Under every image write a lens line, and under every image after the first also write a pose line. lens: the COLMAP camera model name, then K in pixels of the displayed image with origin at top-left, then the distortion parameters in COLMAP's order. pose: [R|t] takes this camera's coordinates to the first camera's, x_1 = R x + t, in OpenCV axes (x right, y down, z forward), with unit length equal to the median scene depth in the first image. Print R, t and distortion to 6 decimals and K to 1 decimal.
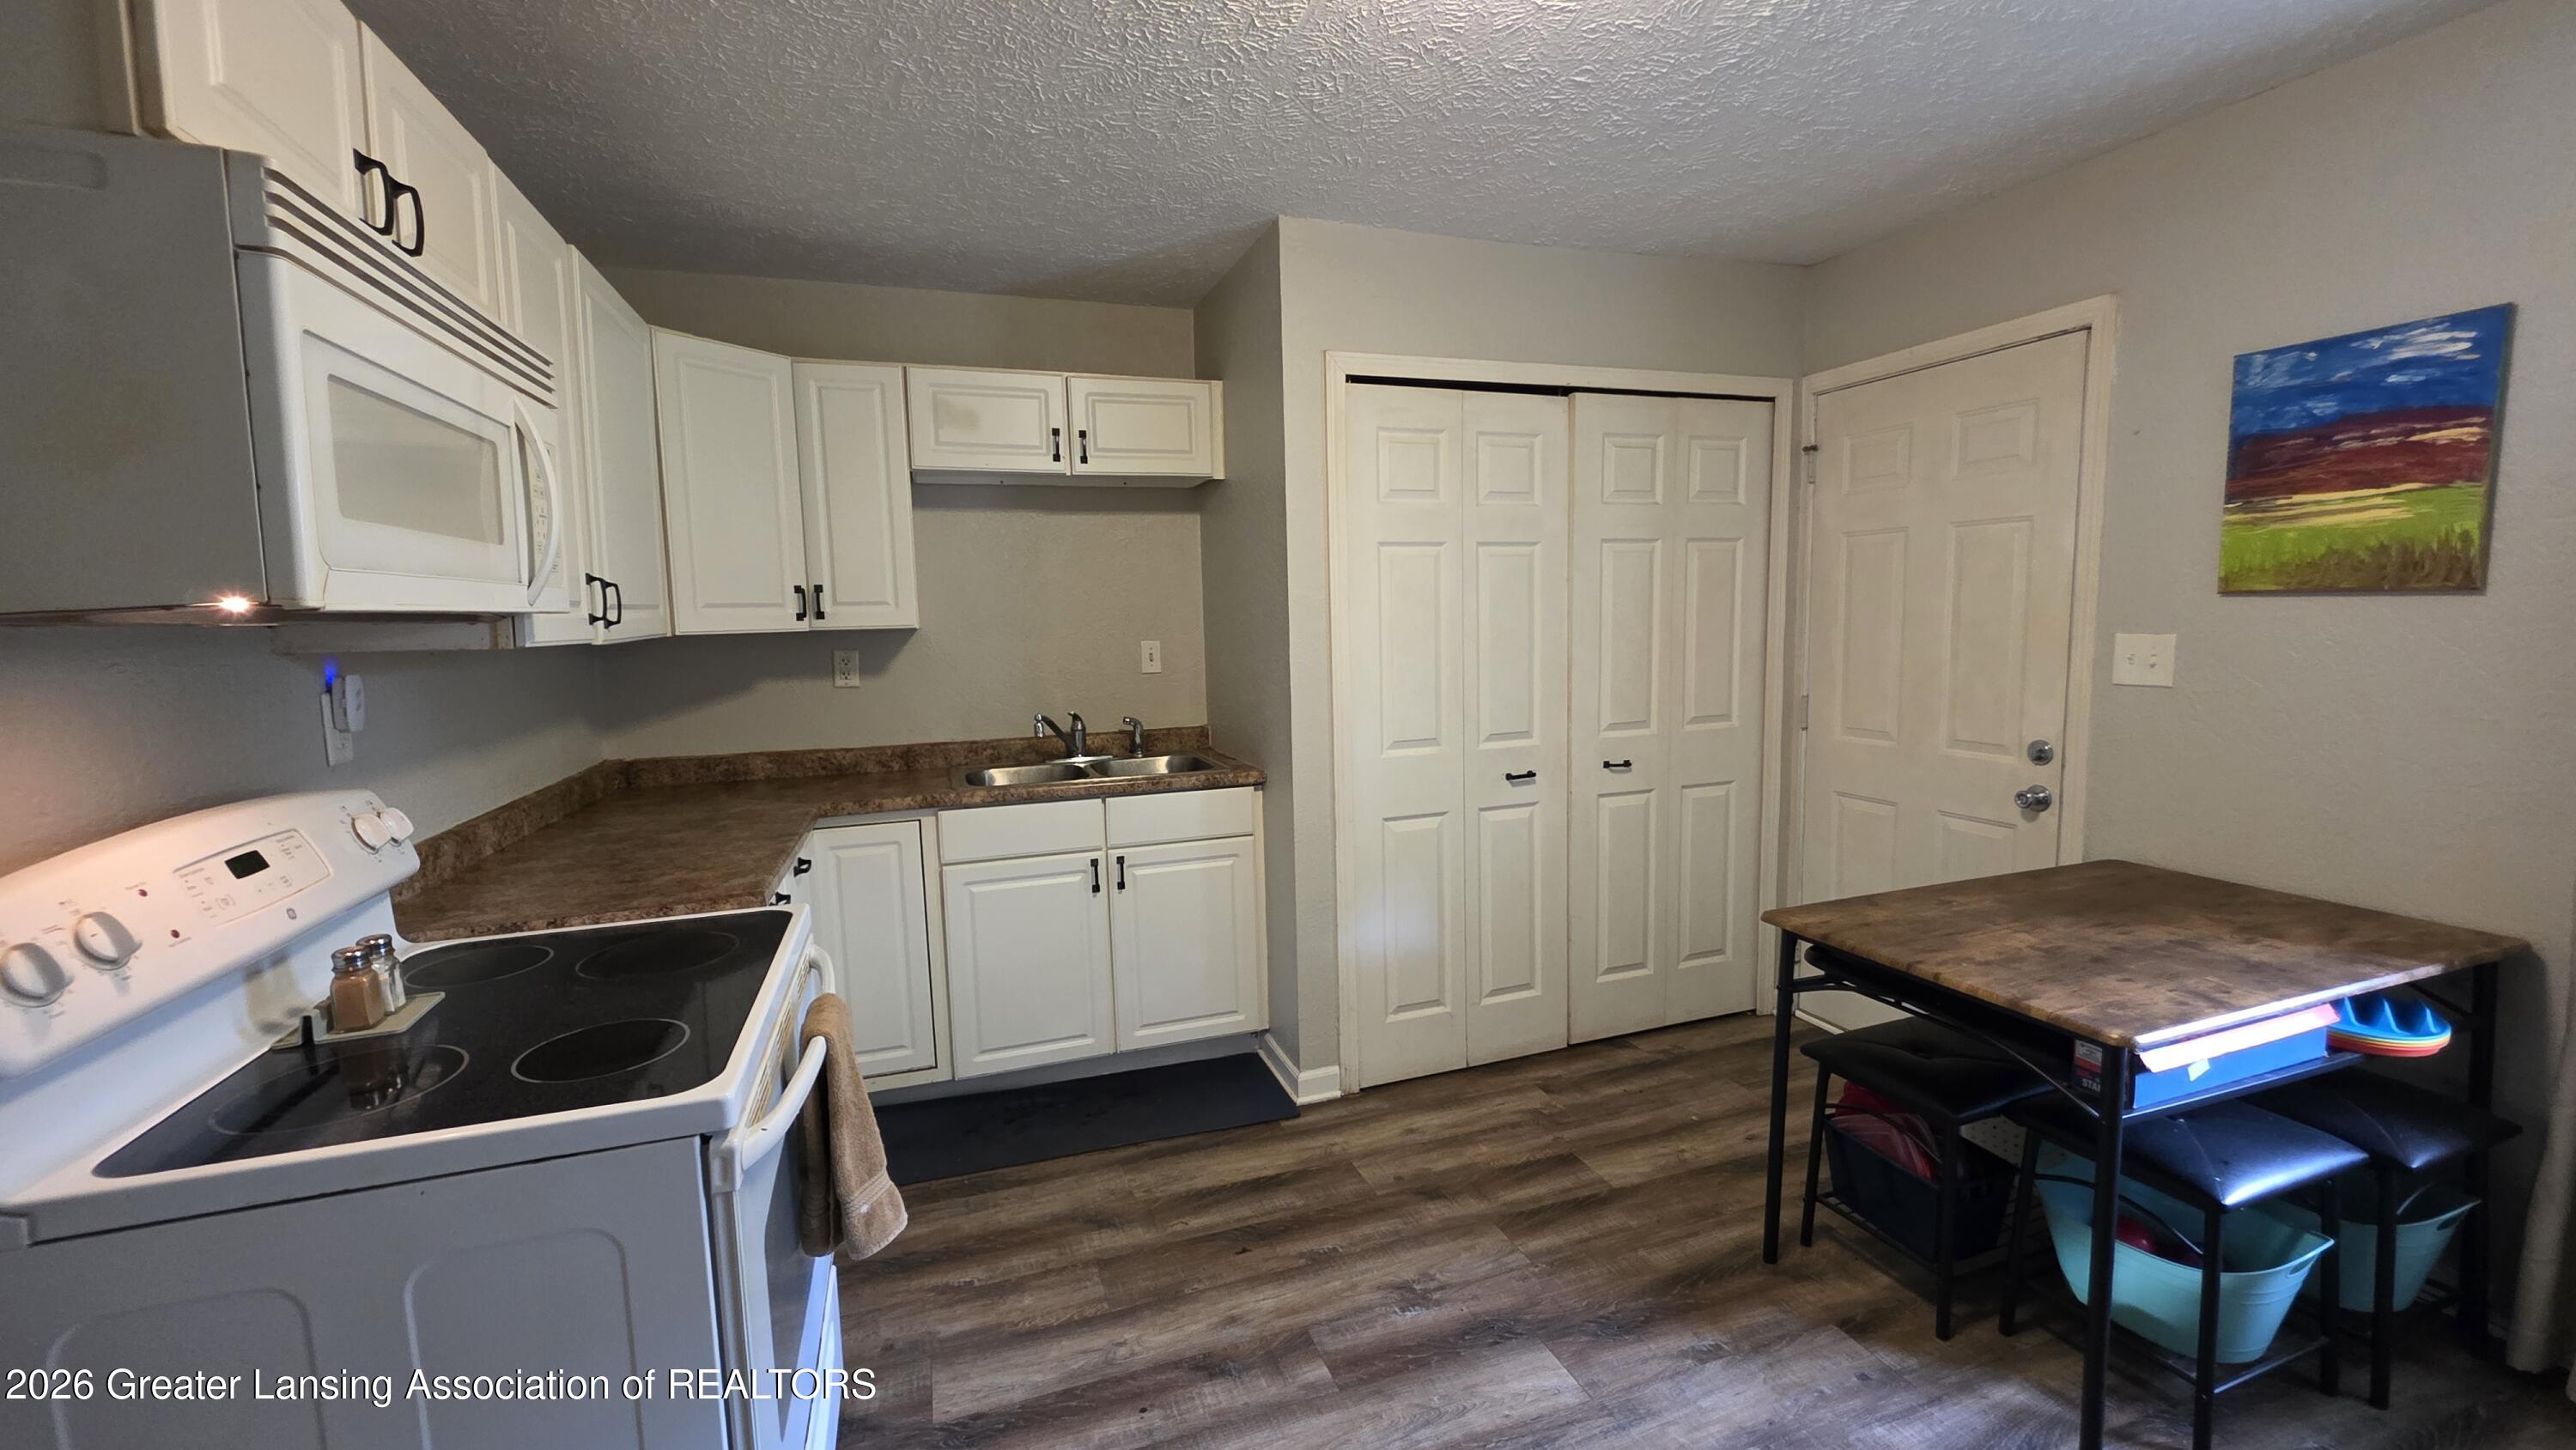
lens RADIAL K [[1030.7, 0, 1284.6], [0, 1030.7, 721.4], [0, 0, 1]] dist [0.001491, 0.000235]
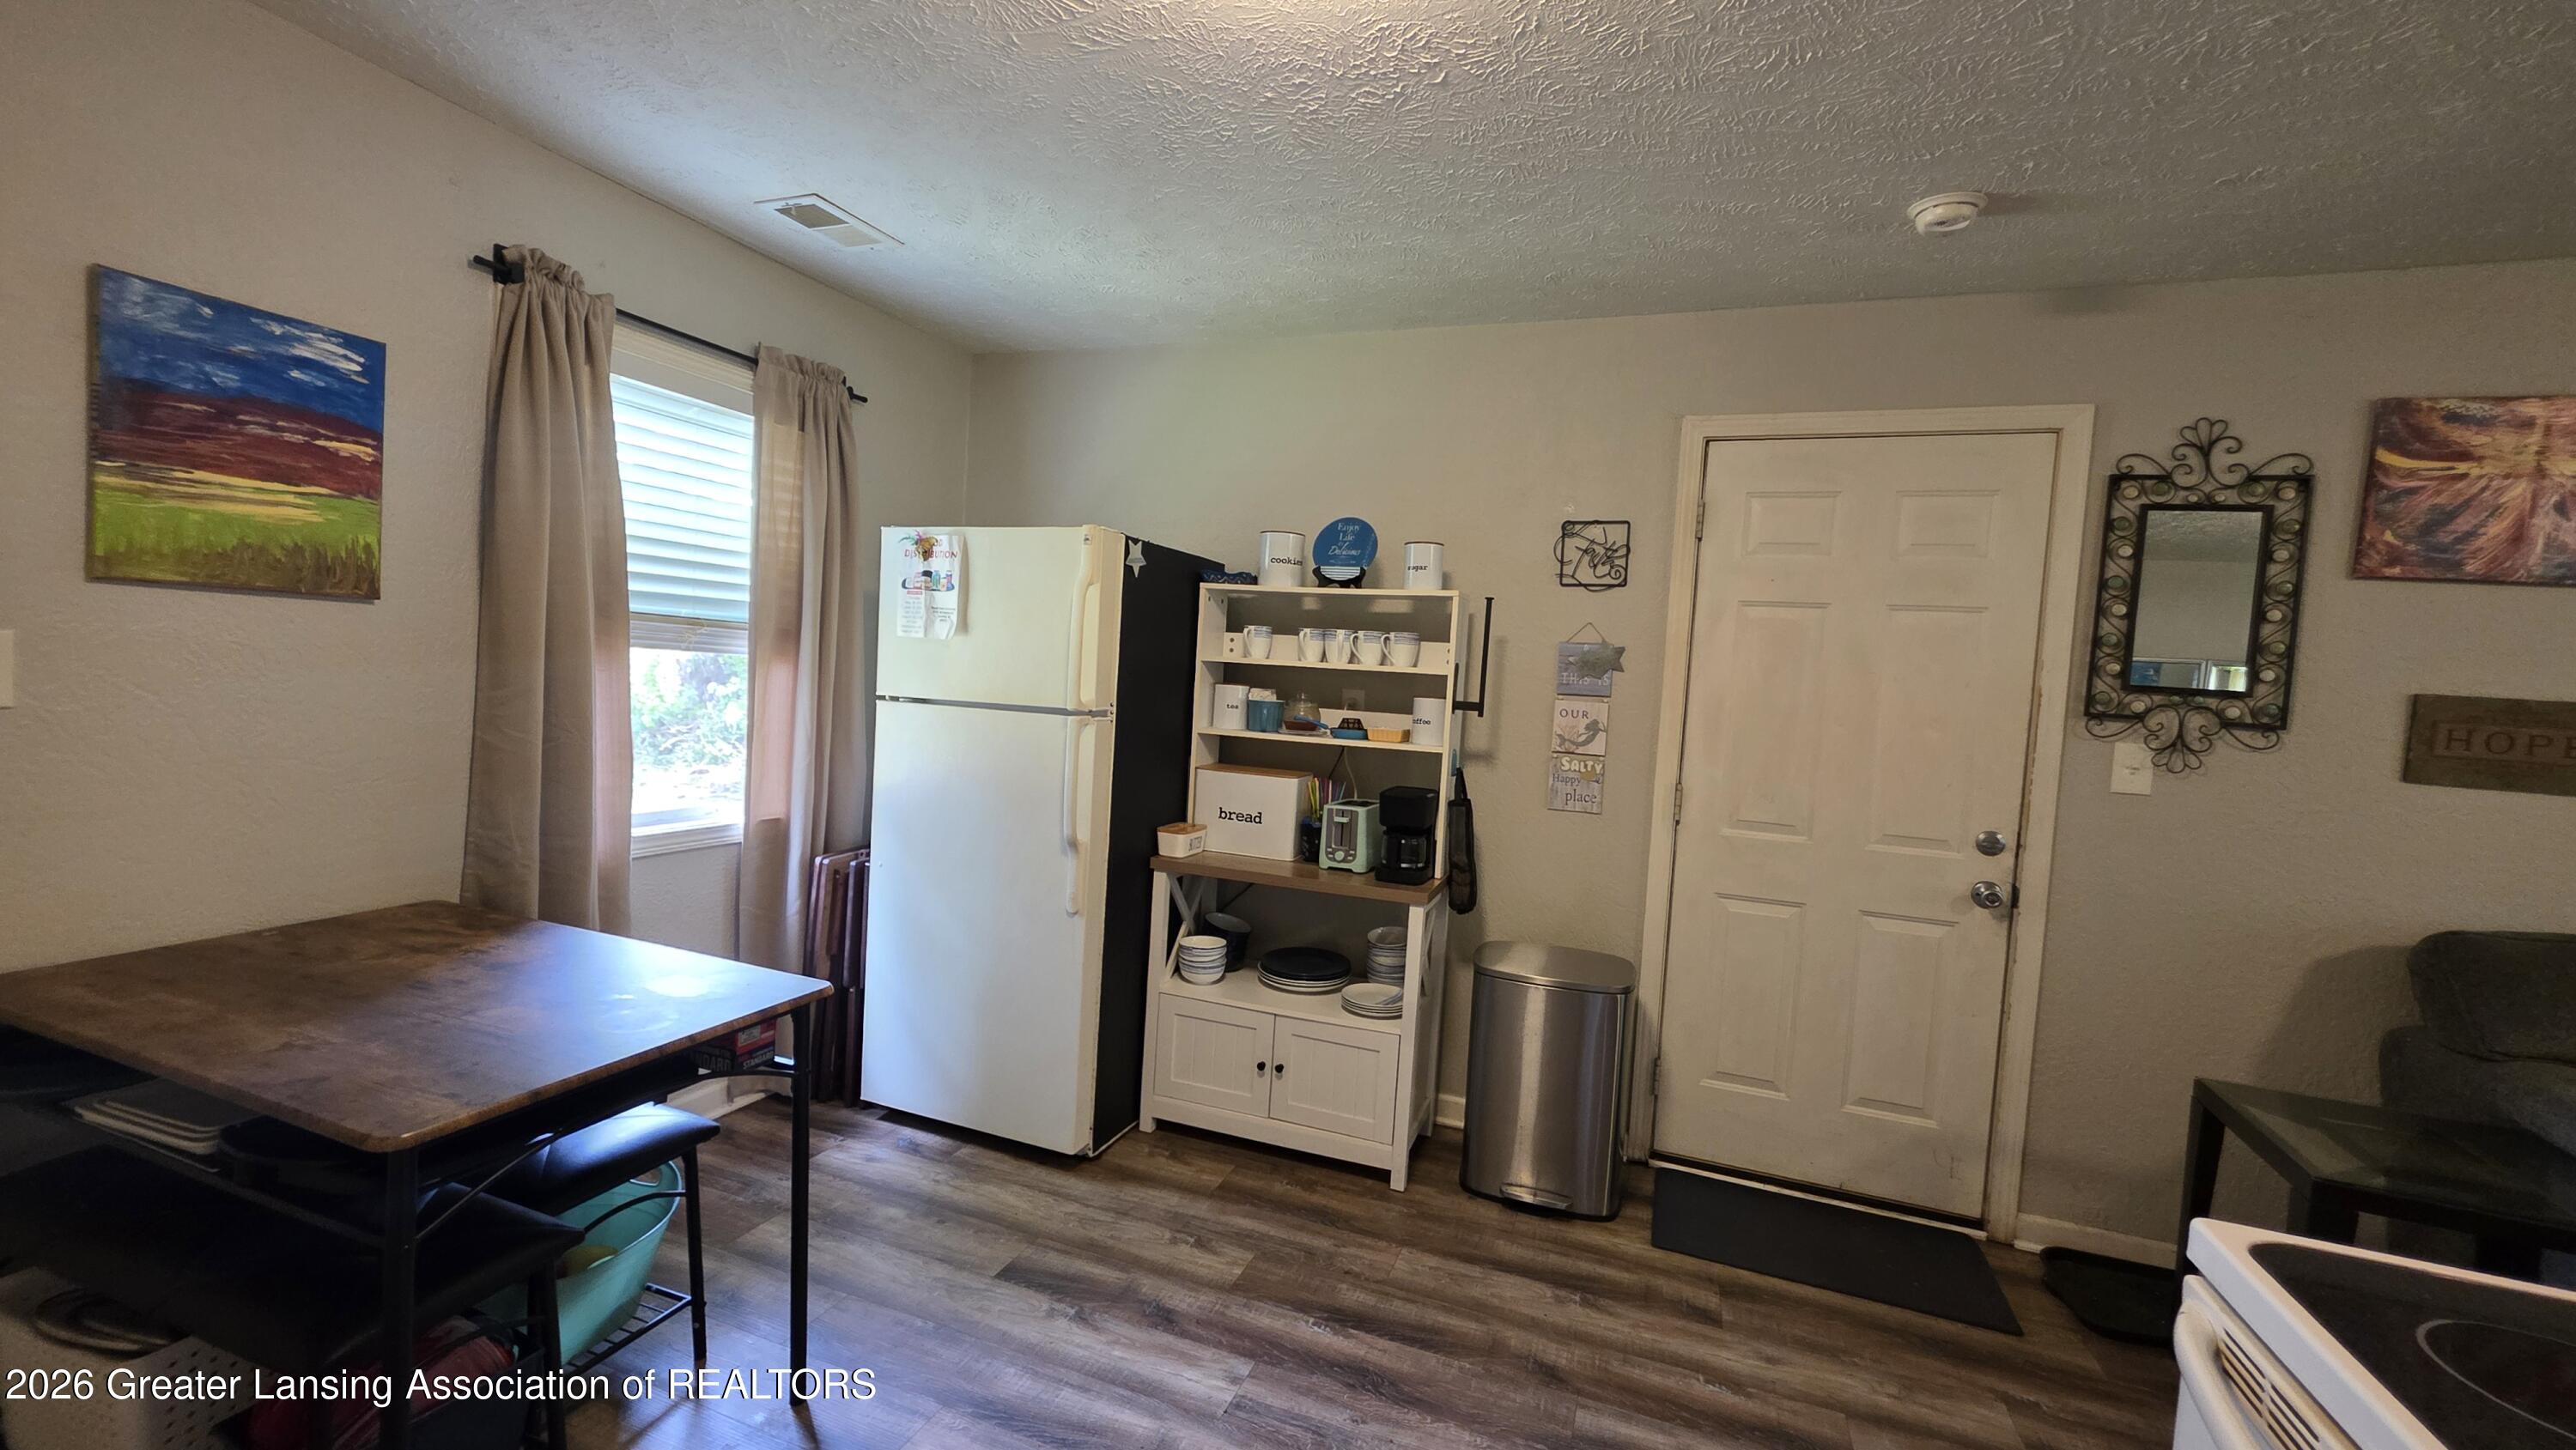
lens RADIAL K [[1028.4, 0, 1274.1], [0, 1028.4, 718.5], [0, 0, 1]] dist [-0.000564, 0.000076]
pose [[-0.756001, -0.056006, 0.652171, -0.240302], [0.026564, 0.992887, 0.116060, -0.088932], [-0.654032, 0.105066, -0.749135, 1.040769]]
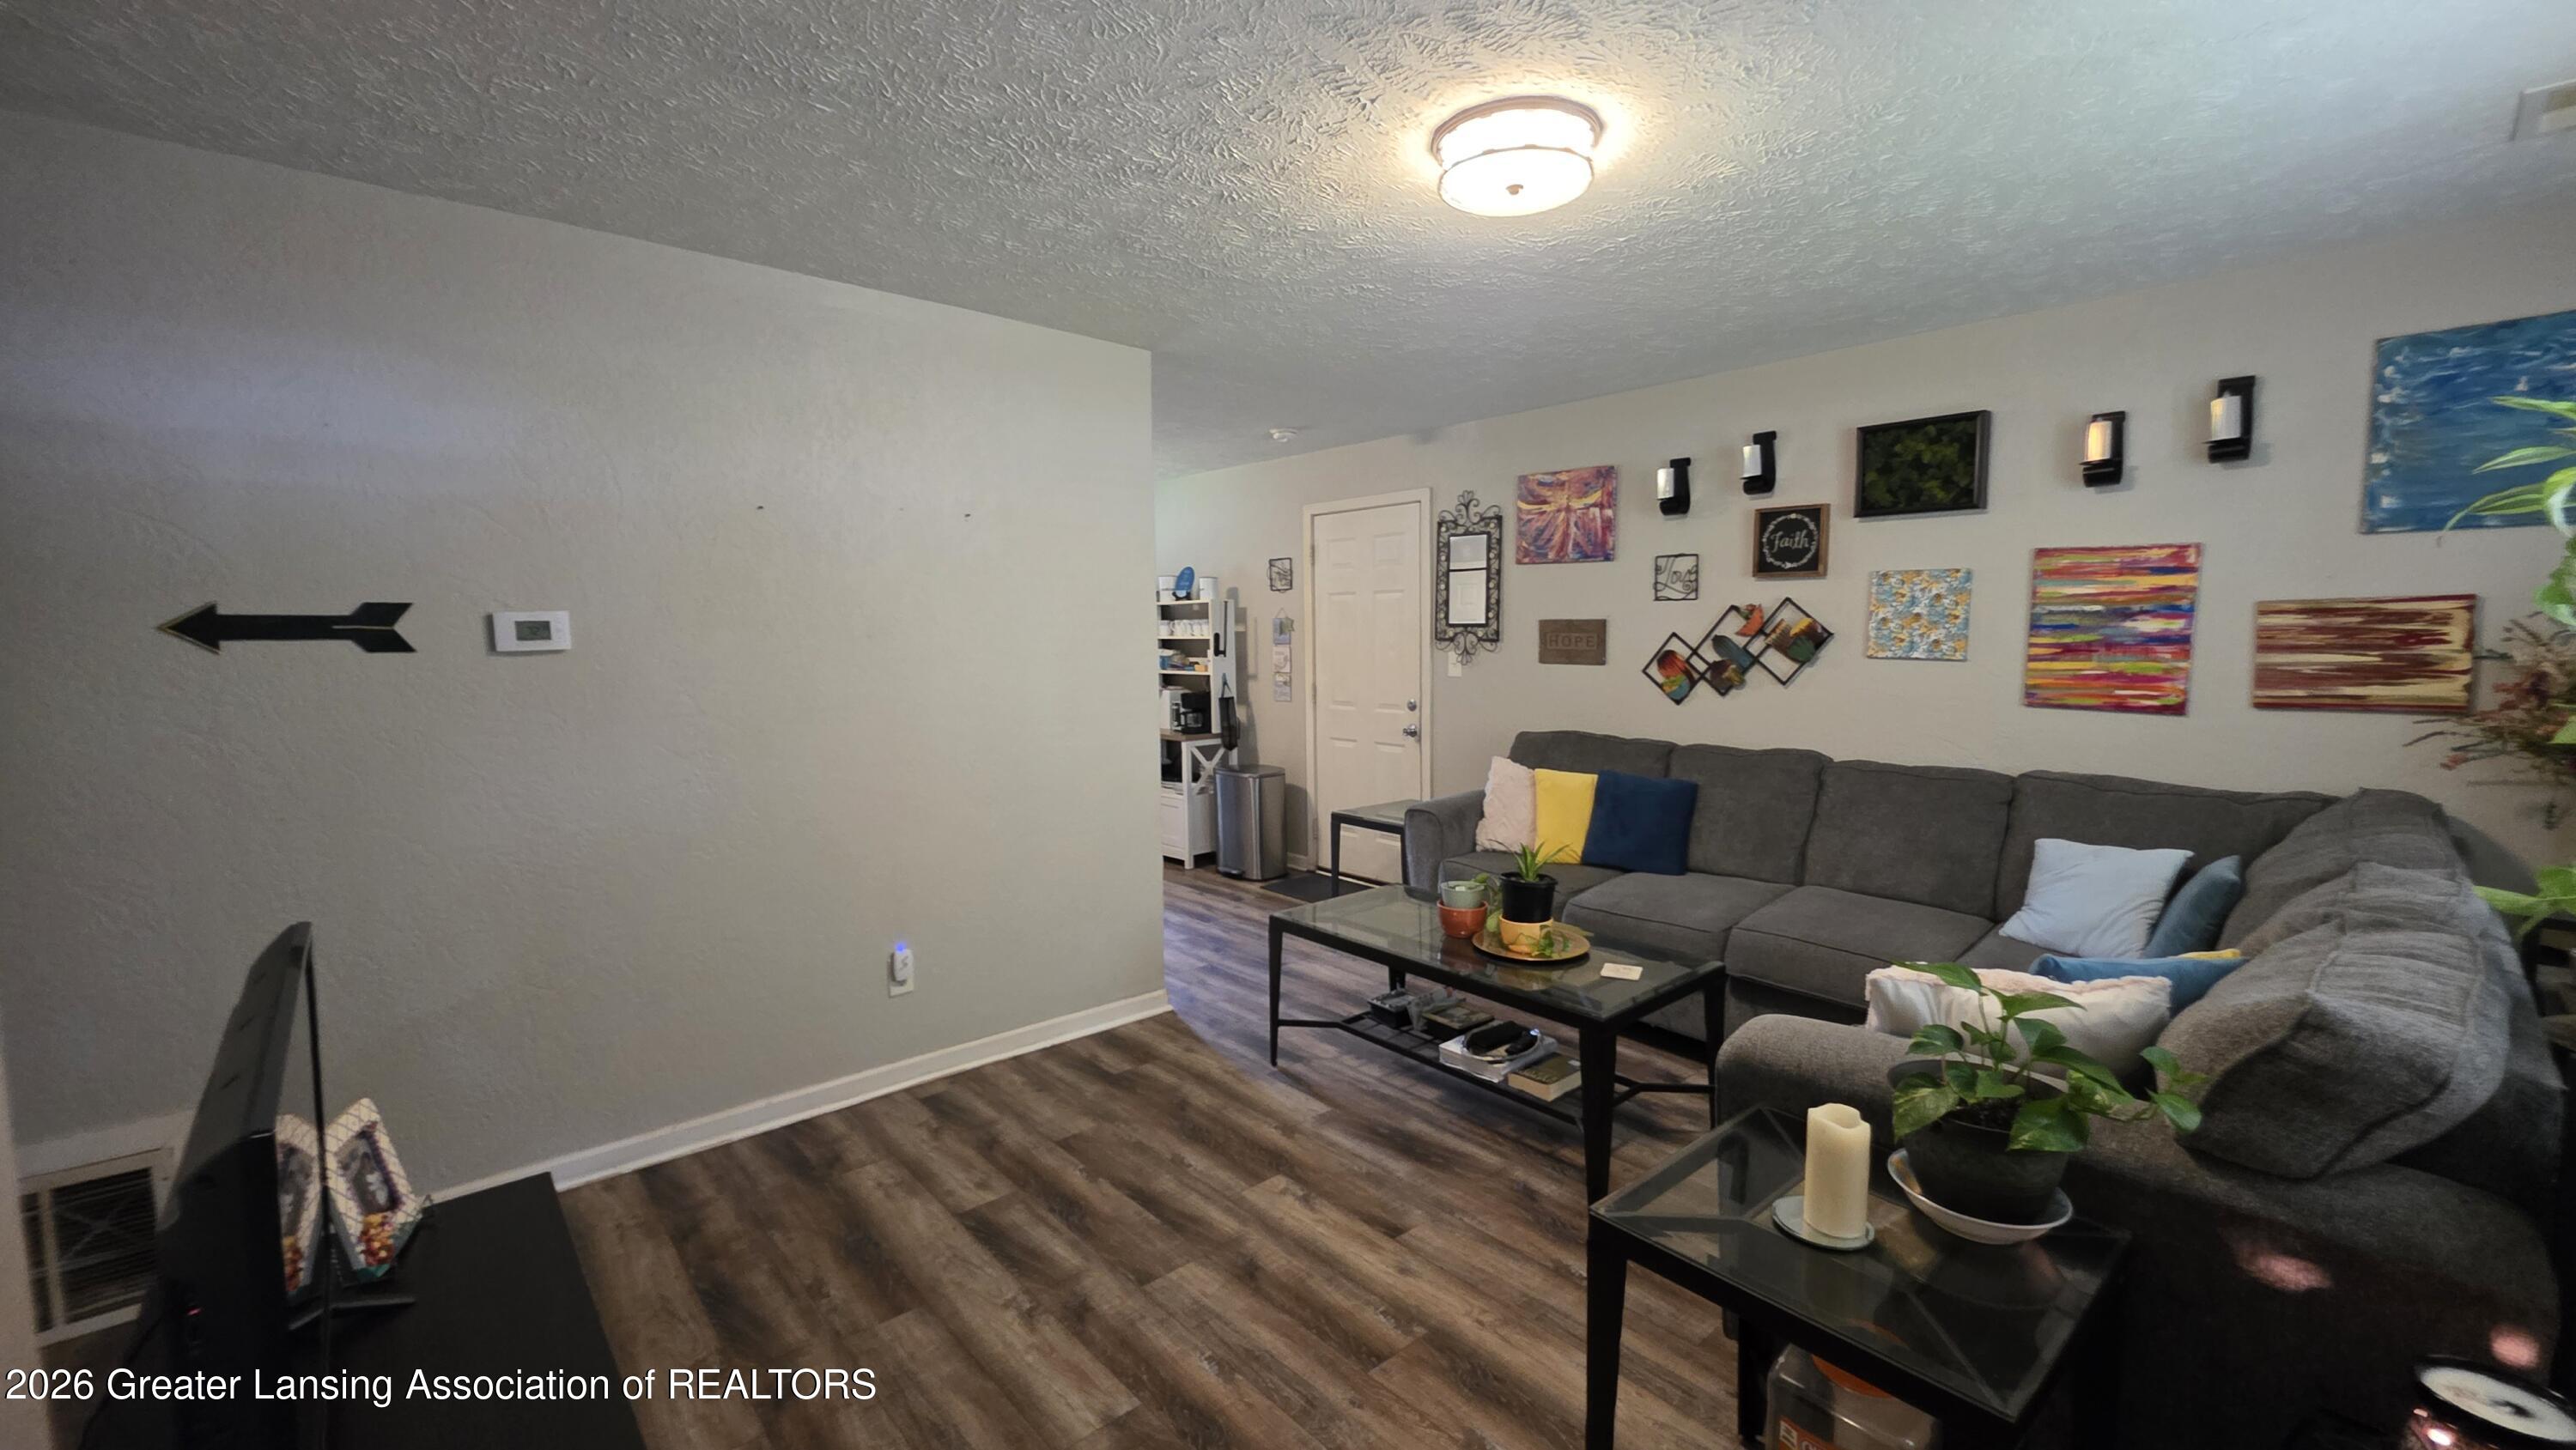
lens RADIAL K [[1030.7, 0, 1284.6], [0, 1030.7, 721.4], [0, 0, 1]] dist [0.001491, 0.000235]
pose [[-0.371783, -0.058874, 0.926451, -2.233555], [0.116816, 0.987087, 0.109606, -0.048848], [-0.920941, 0.148974, -0.360104, 0.781371]]
